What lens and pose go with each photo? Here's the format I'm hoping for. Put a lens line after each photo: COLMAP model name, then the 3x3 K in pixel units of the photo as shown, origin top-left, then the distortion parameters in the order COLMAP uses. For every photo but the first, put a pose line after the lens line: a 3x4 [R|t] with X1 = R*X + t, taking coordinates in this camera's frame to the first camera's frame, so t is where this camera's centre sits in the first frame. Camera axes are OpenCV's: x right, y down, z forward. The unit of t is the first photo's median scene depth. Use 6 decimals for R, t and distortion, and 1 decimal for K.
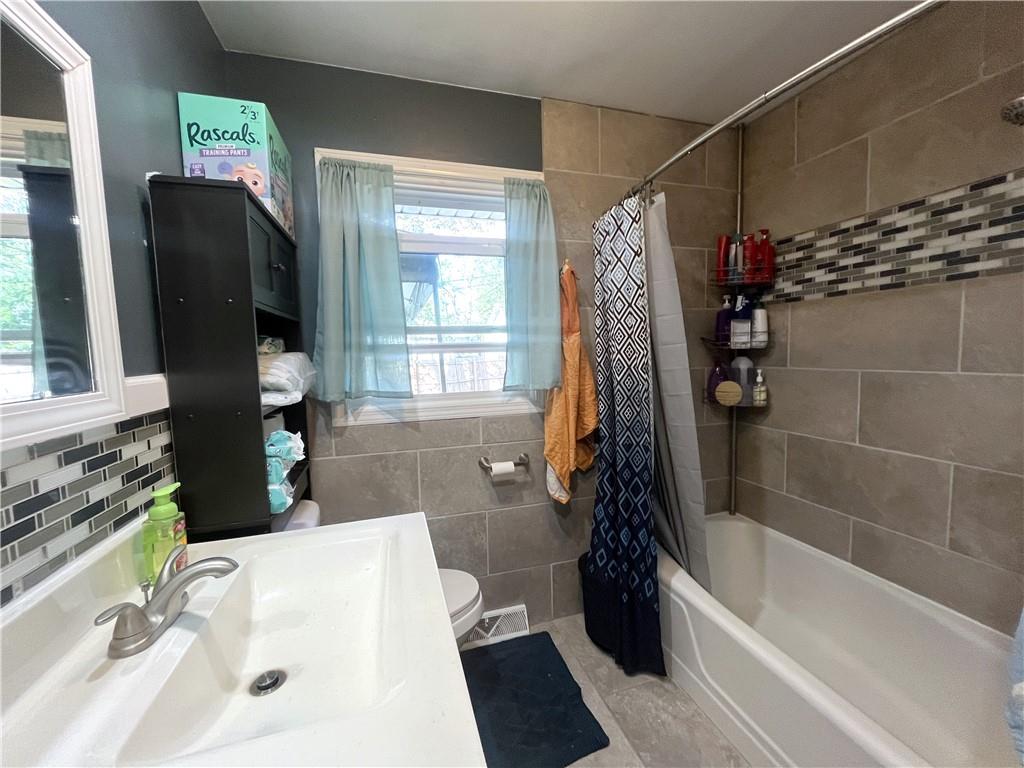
lens RADIAL K [[411.1, 0, 511.0], [0, 411.1, 385.5], [0, 0, 1]] dist [-0.004584, 0.000064]
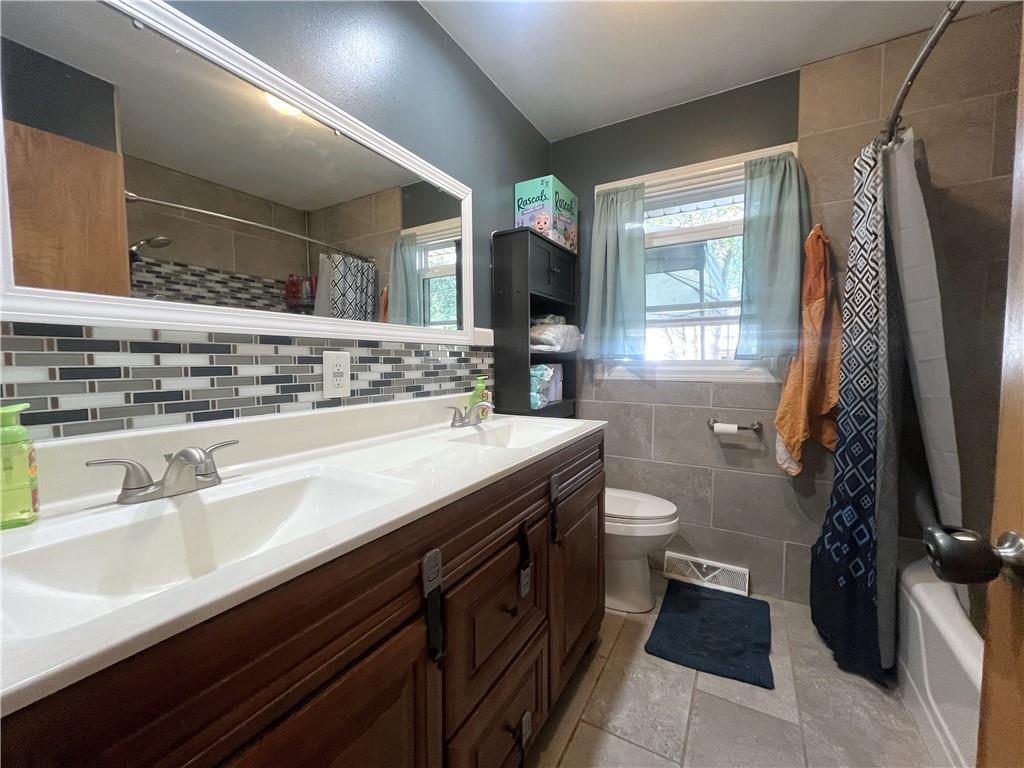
lens RADIAL K [[411.1, 0, 511.0], [0, 411.1, 385.5], [0, 0, 1]] dist [-0.004584, 0.000064]
pose [[0.681202, 0.066763, -0.729045, 0.405015], [-0.073969, 0.997014, 0.022187, 0.111085], [0.728349, 0.038813, 0.684106, -0.180636]]
